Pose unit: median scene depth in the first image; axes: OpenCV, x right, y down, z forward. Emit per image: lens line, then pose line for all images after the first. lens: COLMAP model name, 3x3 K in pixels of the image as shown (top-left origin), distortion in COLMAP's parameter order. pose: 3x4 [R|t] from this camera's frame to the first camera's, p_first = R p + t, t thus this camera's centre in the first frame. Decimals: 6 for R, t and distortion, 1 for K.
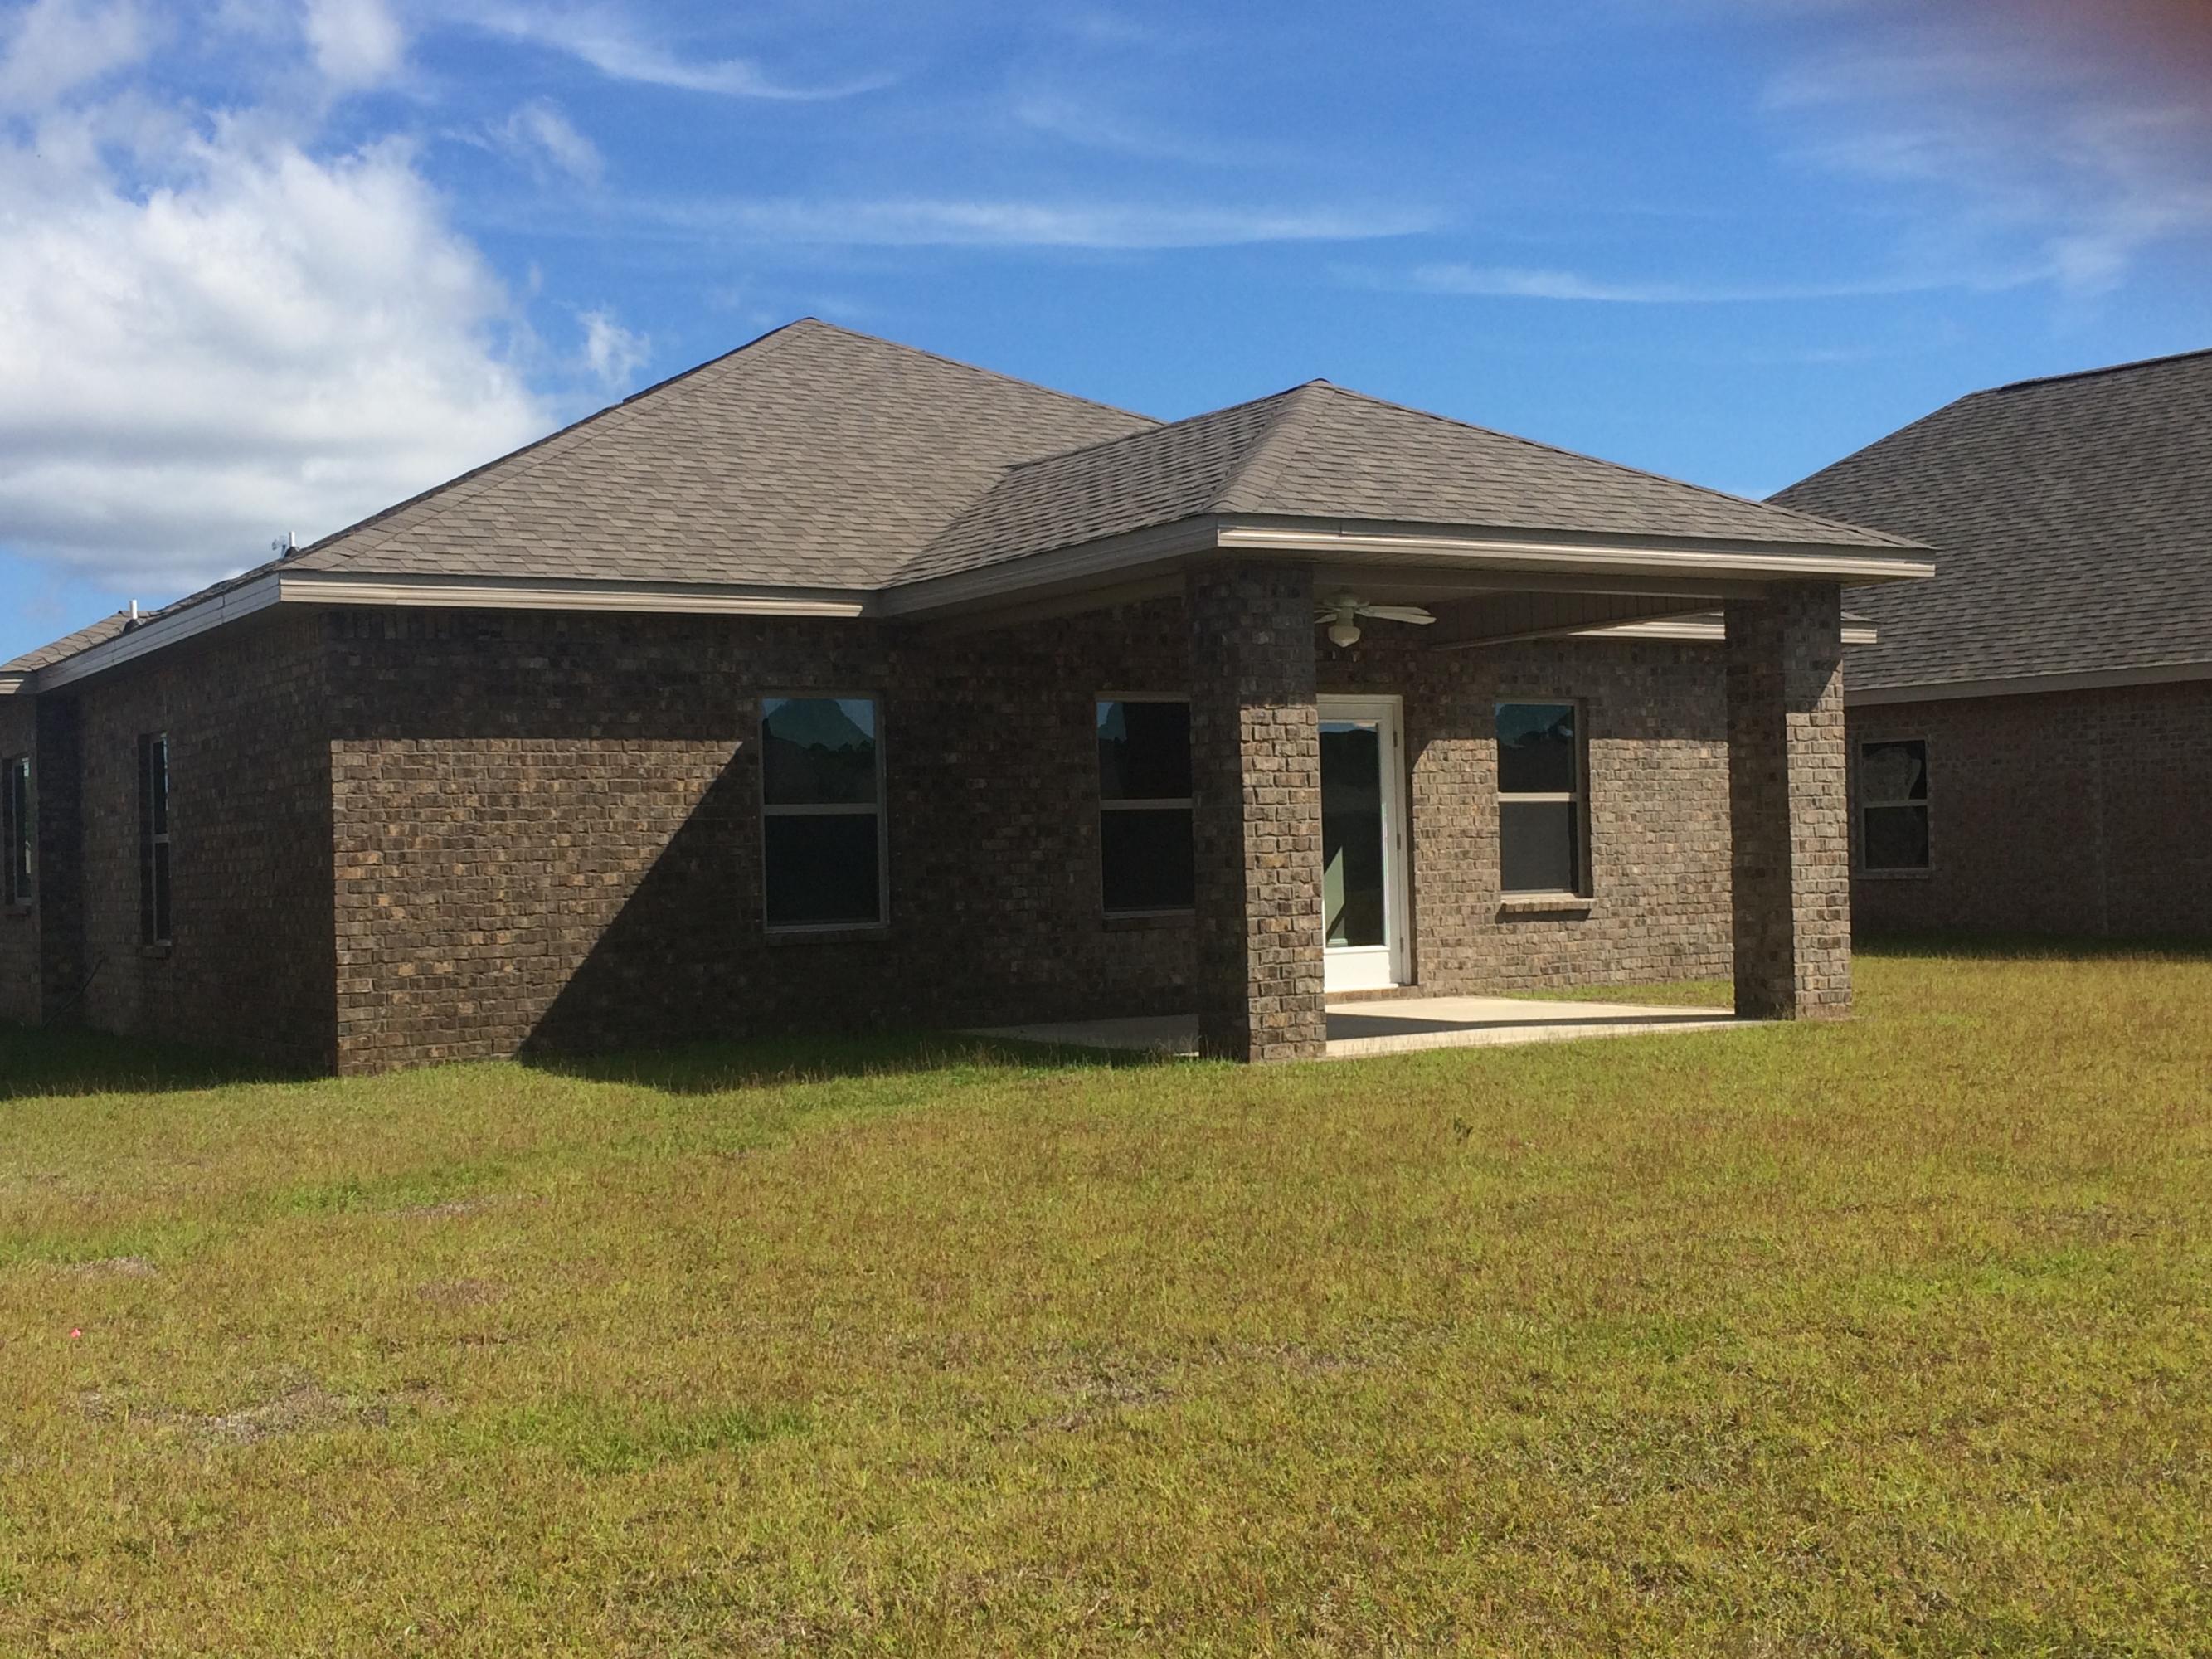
lens RADIAL K [[2575.5, 0, 1106.0], [0, 2575.5, 829.5], [0, 0, 1]] dist [-0.002424, -0.000913]
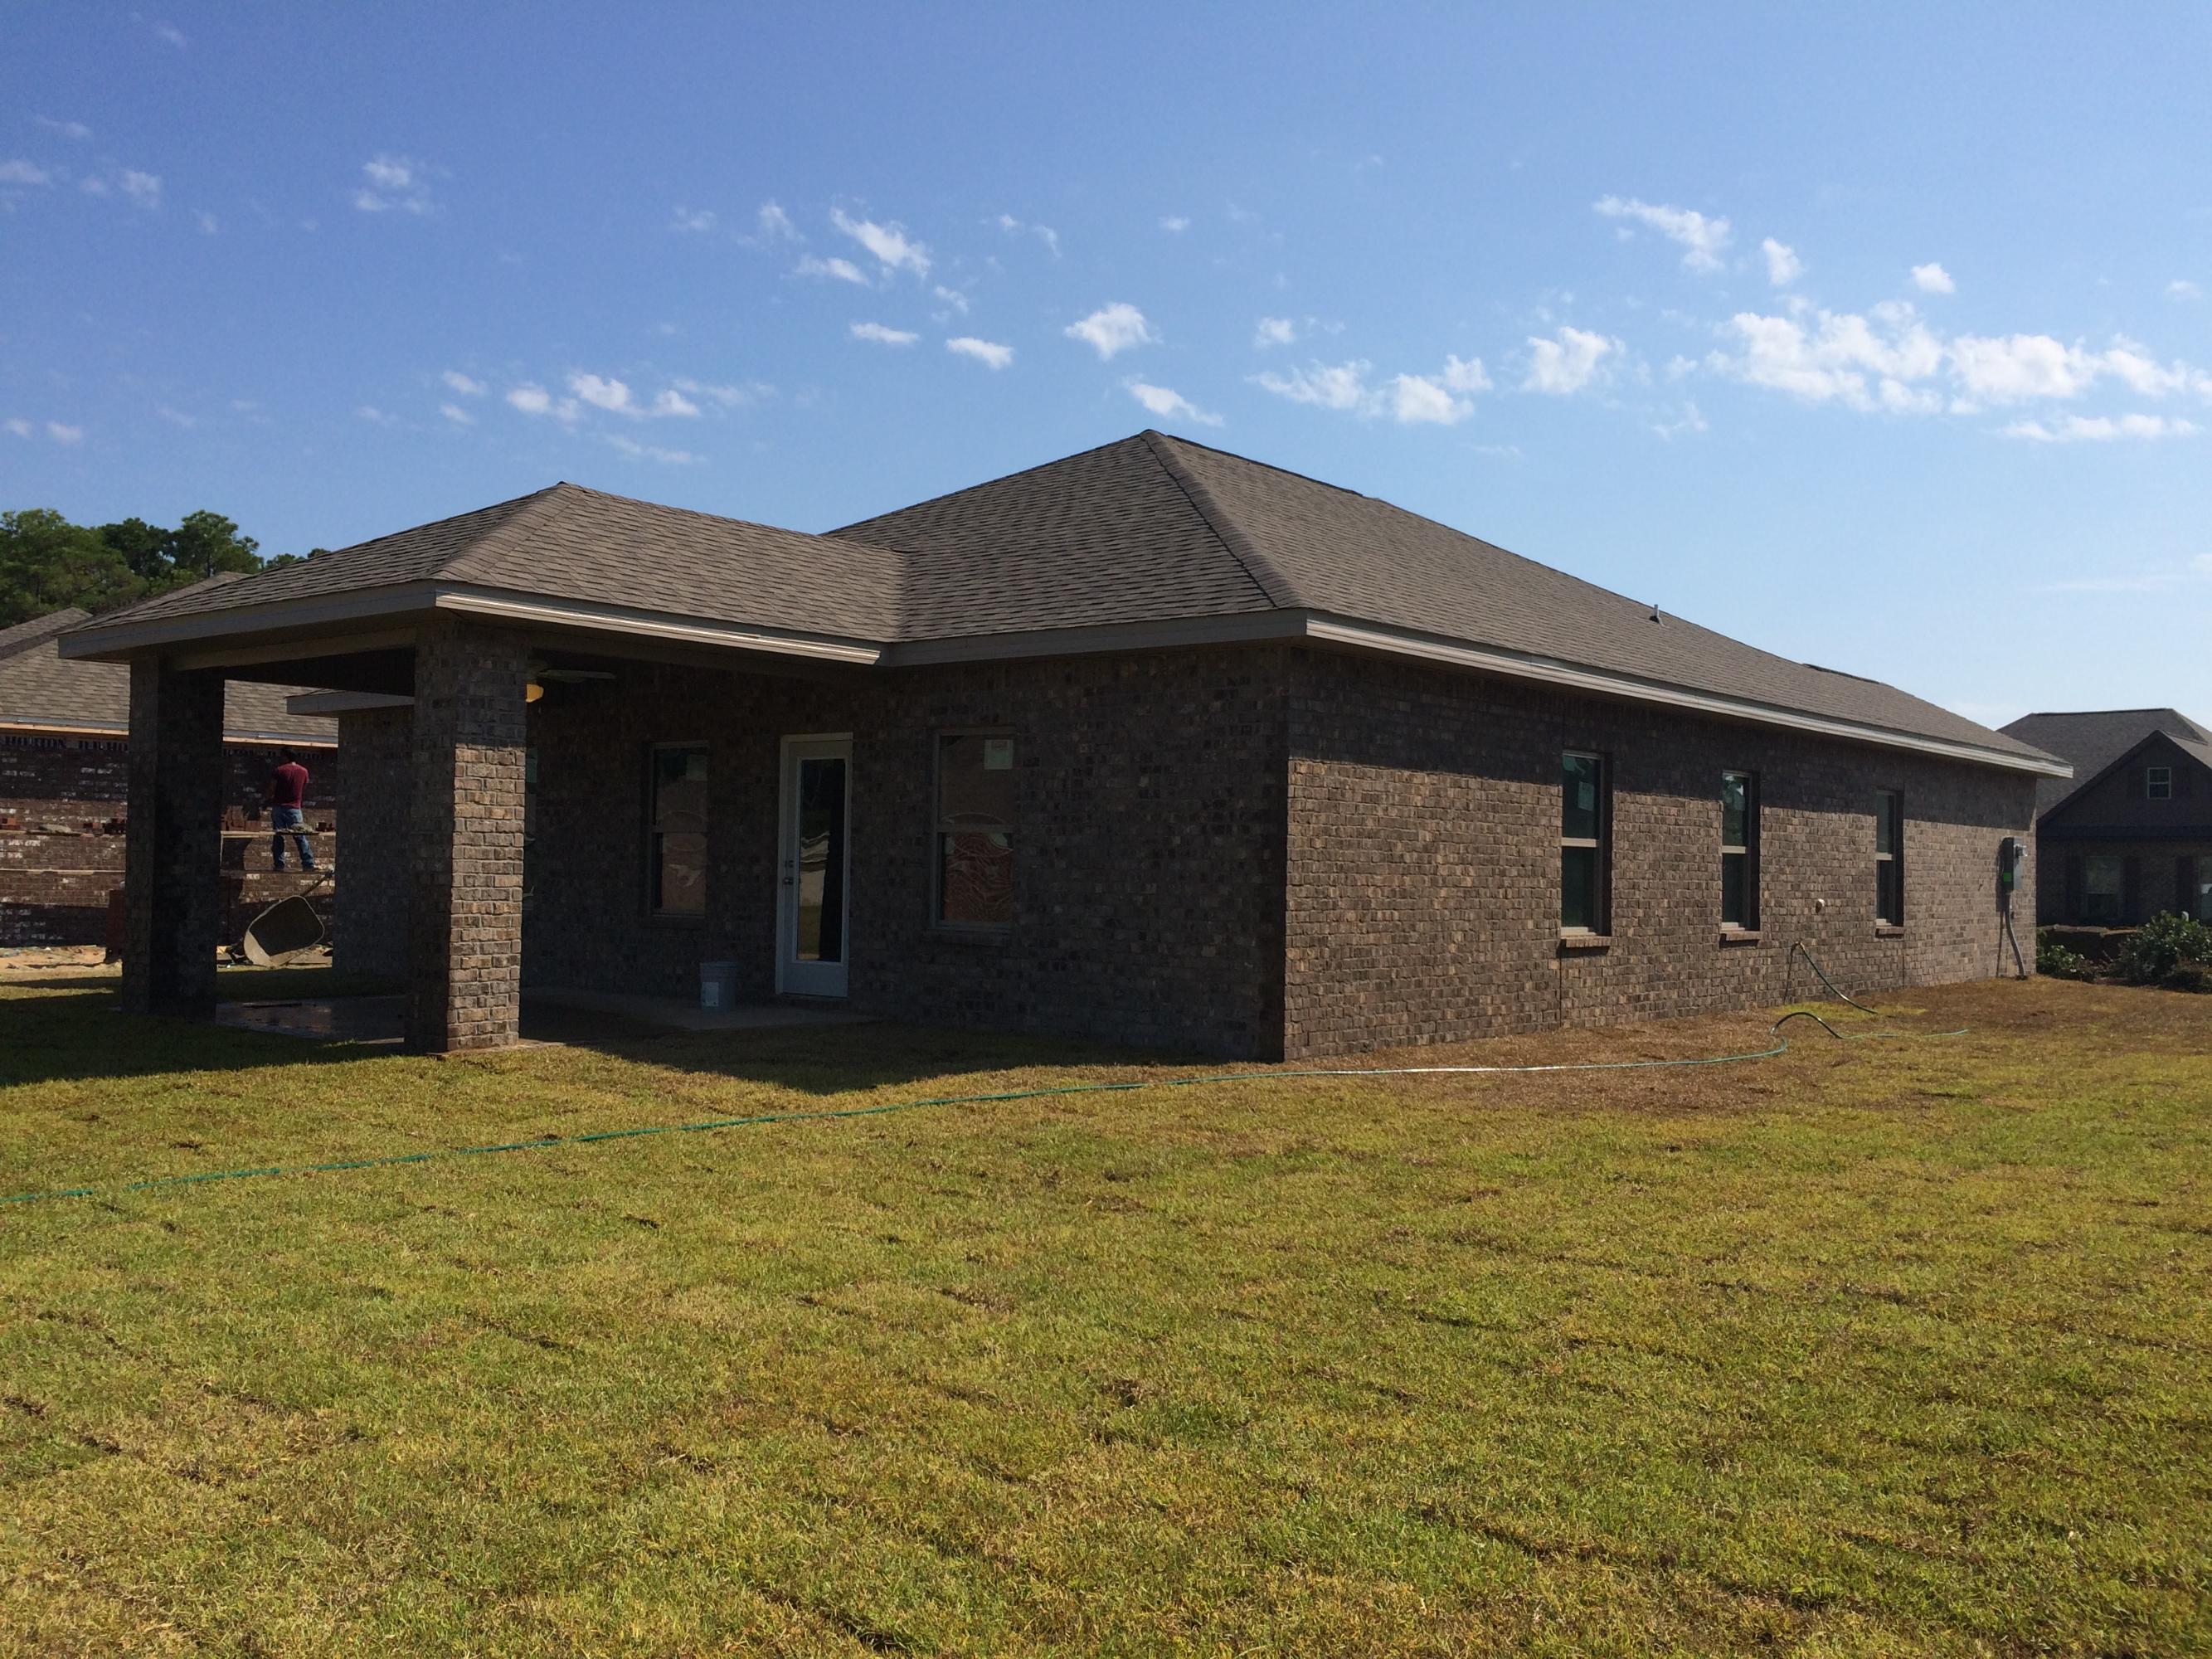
lens RADIAL K [[1887.8, 0, 1106.0], [0, 1887.8, 829.5], [0, 0, 1]] dist [0.095820, -0.116240]
pose [[0.322700, 0.013391, -0.946406, 0.855660], [-0.017829, 0.999808, 0.008068, -0.018642], [0.946333, 0.014270, 0.322877, 0.802814]]
